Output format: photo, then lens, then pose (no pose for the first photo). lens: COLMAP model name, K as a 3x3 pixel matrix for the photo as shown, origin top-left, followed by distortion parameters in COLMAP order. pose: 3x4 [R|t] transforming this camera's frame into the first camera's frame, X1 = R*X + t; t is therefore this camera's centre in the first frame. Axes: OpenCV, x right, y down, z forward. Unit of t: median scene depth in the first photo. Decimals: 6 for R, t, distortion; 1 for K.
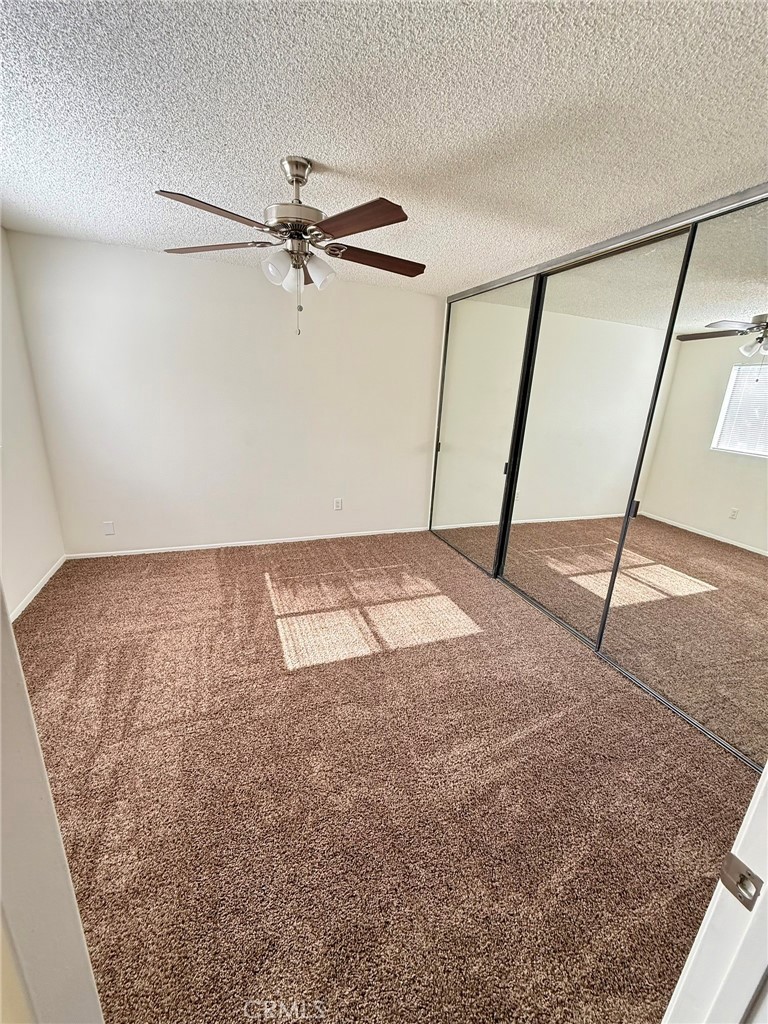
lens RADIAL K [[411.4, 0, 385.8], [0, 411.4, 509.3], [0, 0, 1]] dist [-0.003815, 0.000642]
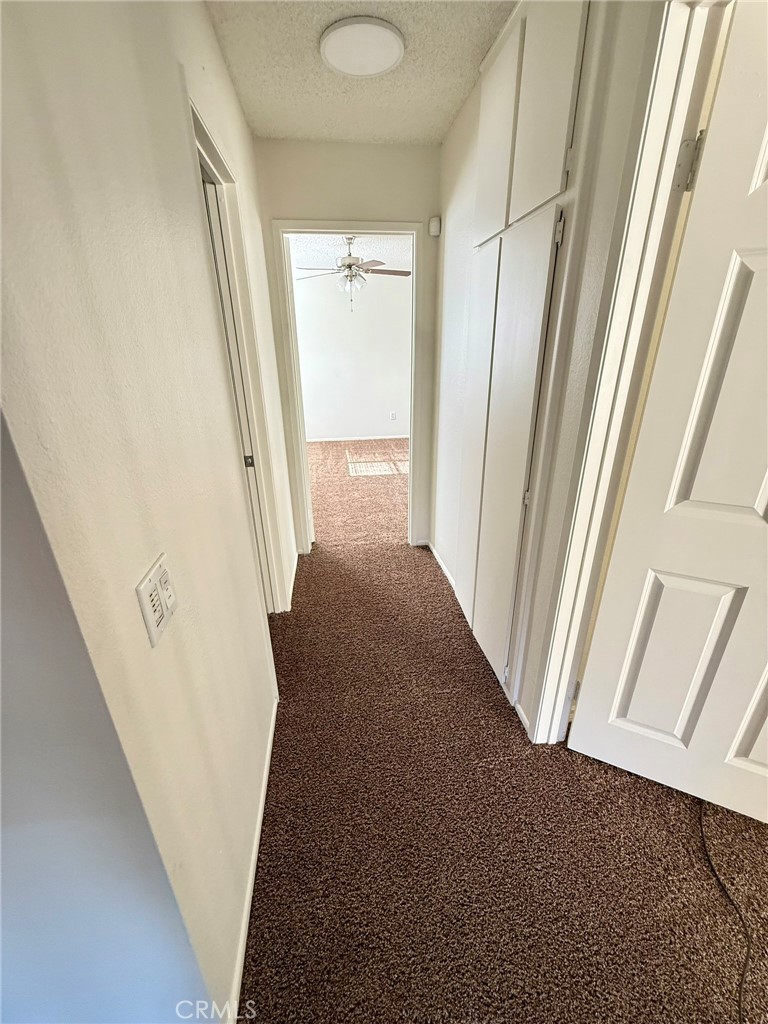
lens RADIAL K [[411.4, 0, 385.1], [0, 411.4, 513.4], [0, 0, 1]] dist [-0.003815, 0.000642]
pose [[0.970745, 0.034158, -0.237670, 0.359420], [-0.008881, 0.994260, 0.106623, 0.287501], [0.239947, -0.101393, 0.965476, -0.829982]]
